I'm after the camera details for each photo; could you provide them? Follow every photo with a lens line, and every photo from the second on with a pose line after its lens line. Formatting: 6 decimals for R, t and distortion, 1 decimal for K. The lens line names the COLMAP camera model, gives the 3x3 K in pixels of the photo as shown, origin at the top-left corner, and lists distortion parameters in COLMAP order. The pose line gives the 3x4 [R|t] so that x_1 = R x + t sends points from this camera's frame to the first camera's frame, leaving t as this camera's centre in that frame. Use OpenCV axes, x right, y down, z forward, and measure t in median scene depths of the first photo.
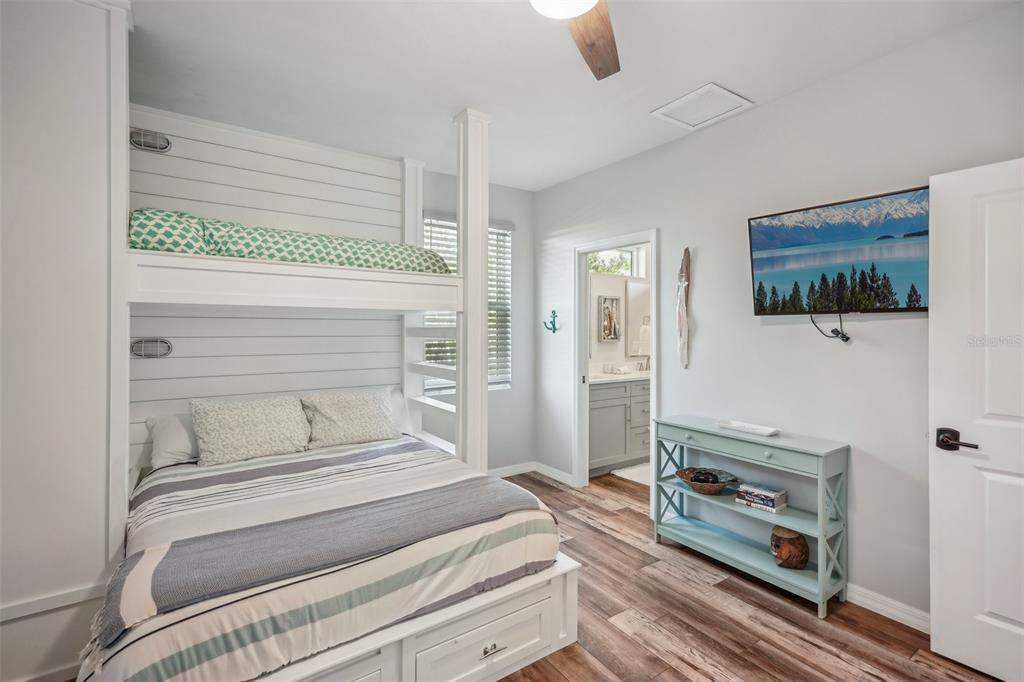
lens RADIAL K [[466.9, 0, 514.2], [0, 466.9, 320.3], [0, 0, 1]] dist [0.002771, 0.000924]
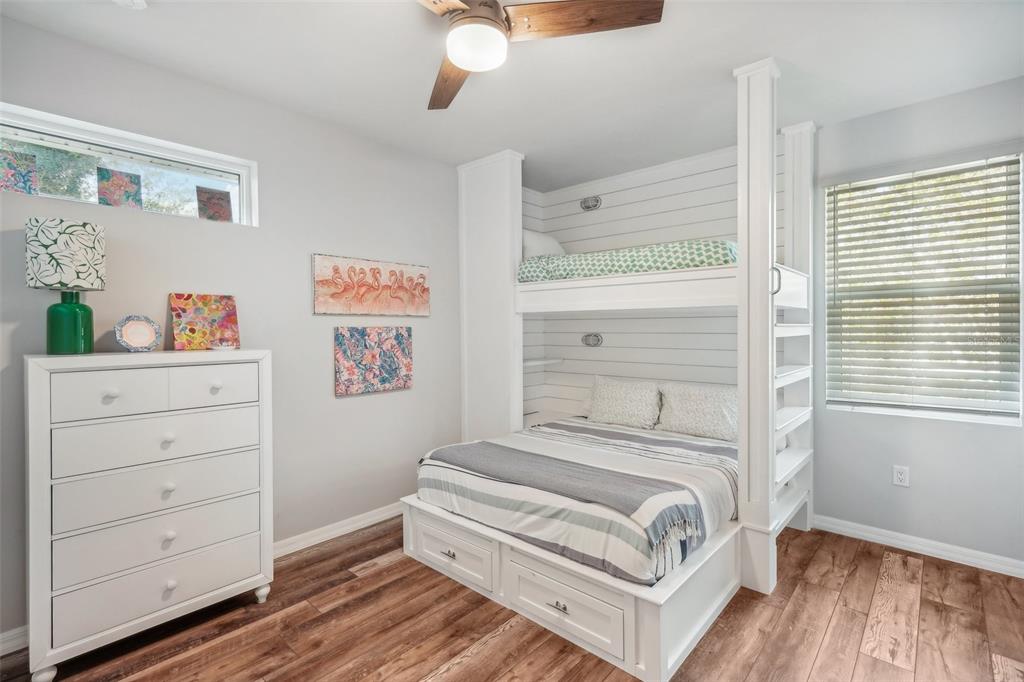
lens RADIAL K [[466.9, 0, 515.7], [0, 466.9, 333.4], [0, 0, 1]] dist [0.002771, 0.000924]
pose [[0.235107, 0.007896, -0.971937, 0.853071], [0.019772, 0.999721, 0.012904, 0.017035], [0.971768, -0.022251, 0.234885, 0.530455]]
